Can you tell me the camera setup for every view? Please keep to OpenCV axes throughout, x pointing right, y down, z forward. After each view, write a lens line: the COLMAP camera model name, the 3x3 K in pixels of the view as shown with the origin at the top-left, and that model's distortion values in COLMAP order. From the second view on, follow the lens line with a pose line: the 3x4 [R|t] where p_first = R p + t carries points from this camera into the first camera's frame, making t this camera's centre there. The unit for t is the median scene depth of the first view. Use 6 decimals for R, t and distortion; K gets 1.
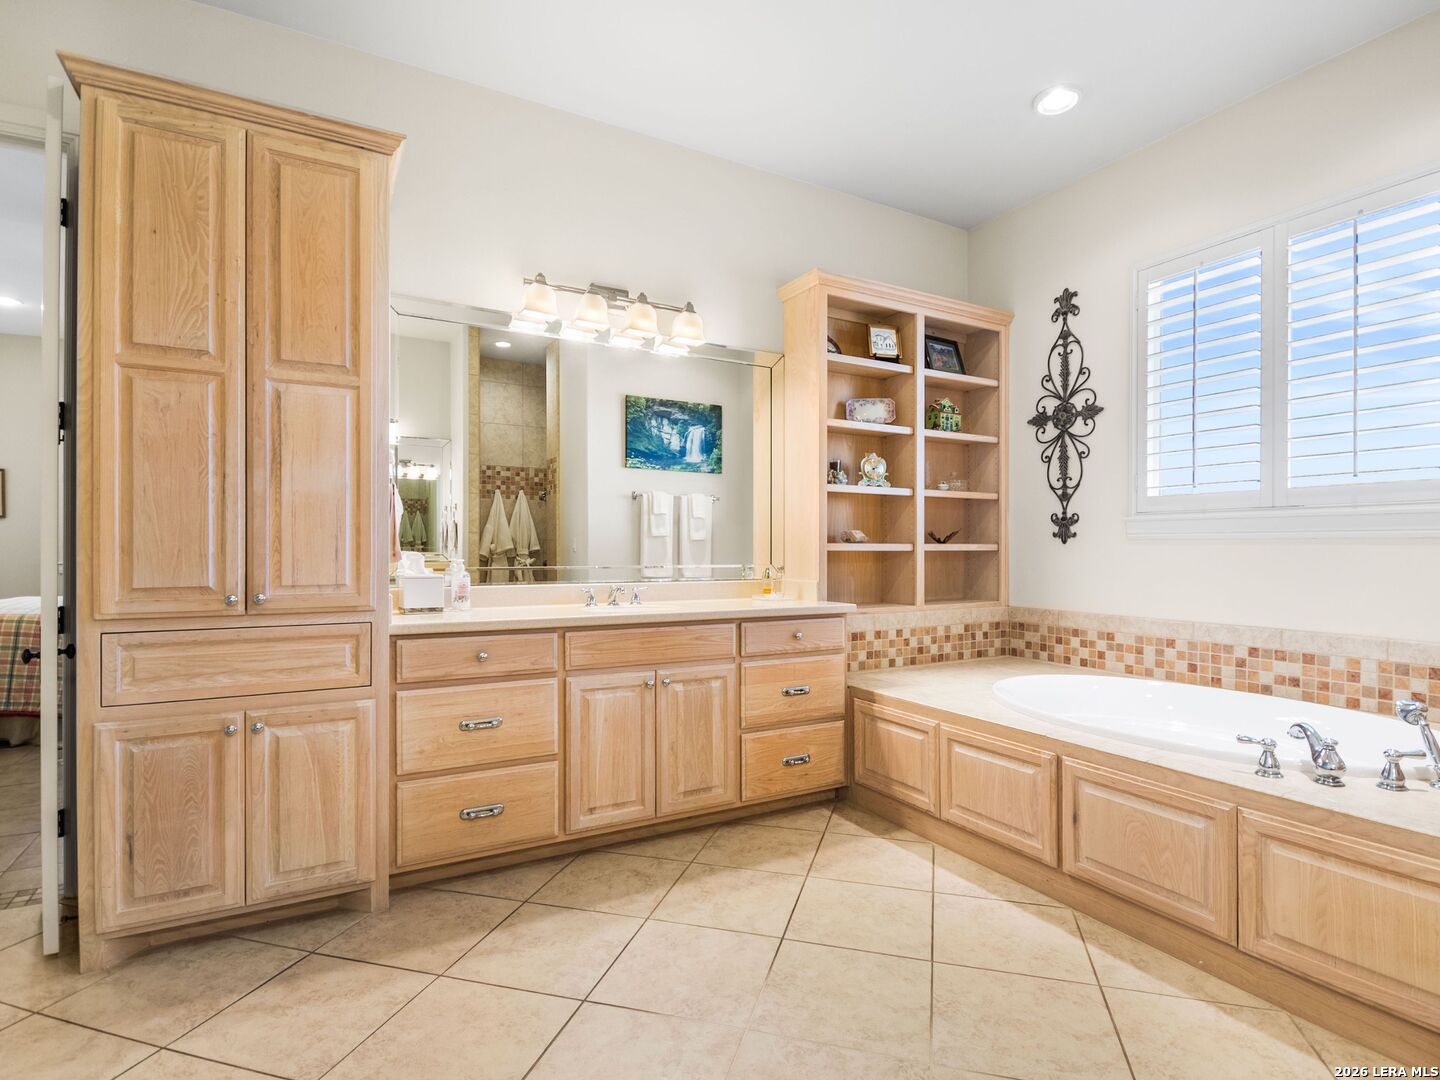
lens RADIAL K [[725.2, 0, 744.9], [0, 725.2, 551.3], [0, 0, 1]] dist [-0.003577, -0.000447]
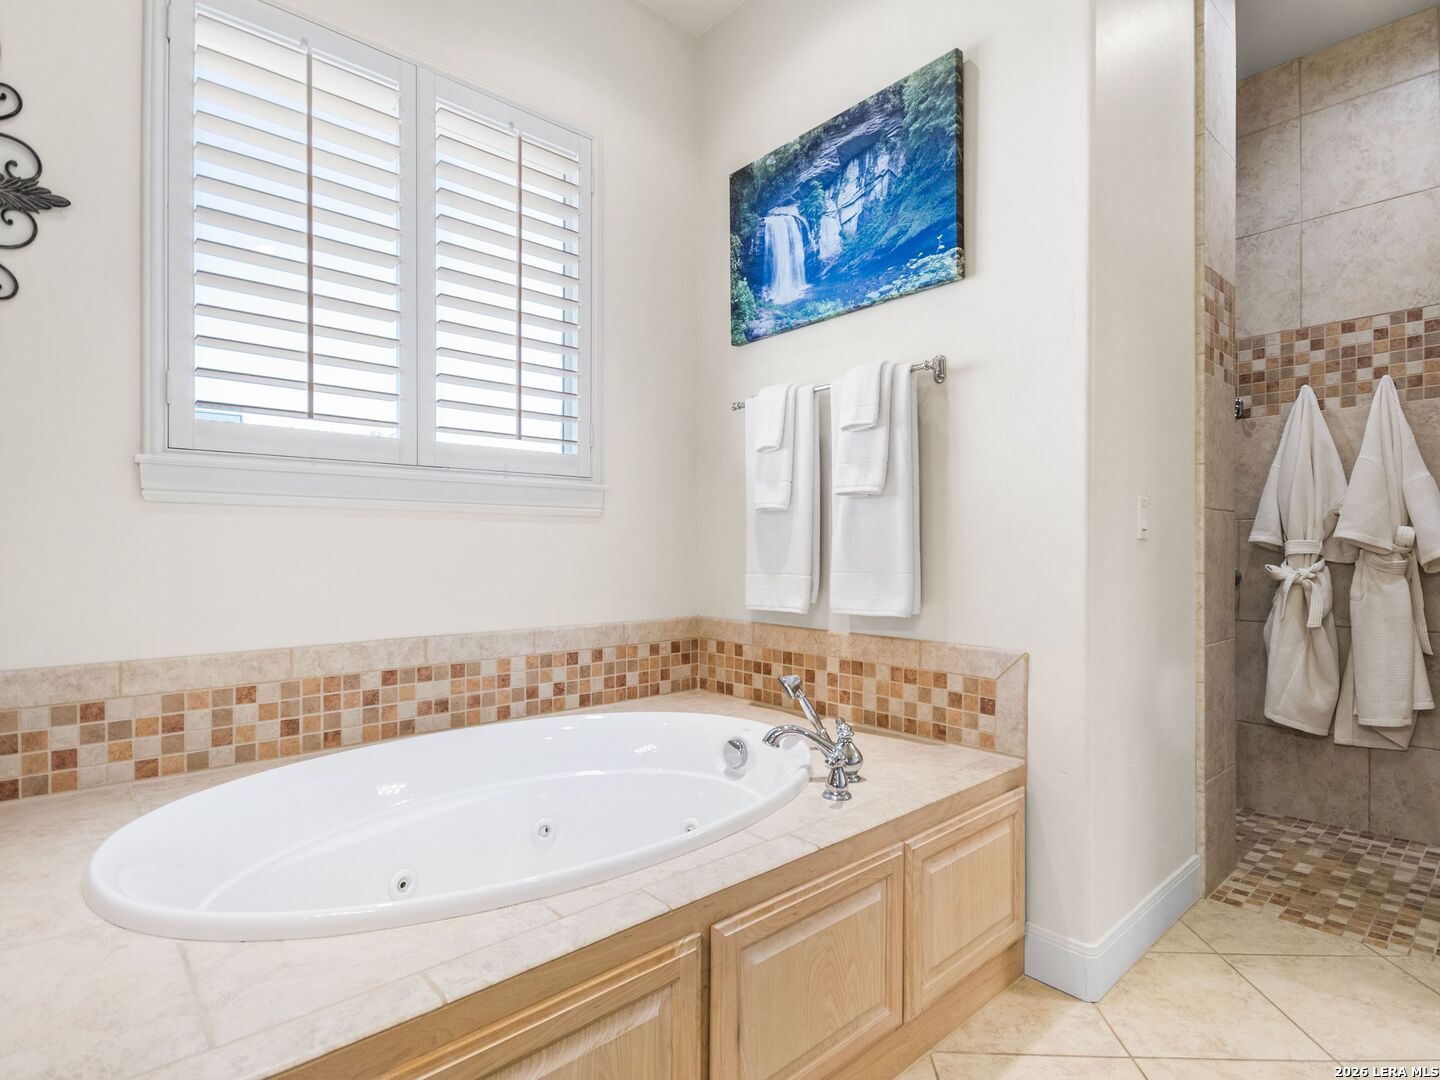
lens RADIAL K [[725.2, 0, 744.9], [0, 725.2, 551.3], [0, 0, 1]] dist [-0.003577, -0.000447]
pose [[-0.198738, 0.001836, 0.980051, -0.026159], [0.010781, 0.999942, 0.000313, 0.024639], [-0.979993, 0.010628, -0.198746, 0.798016]]
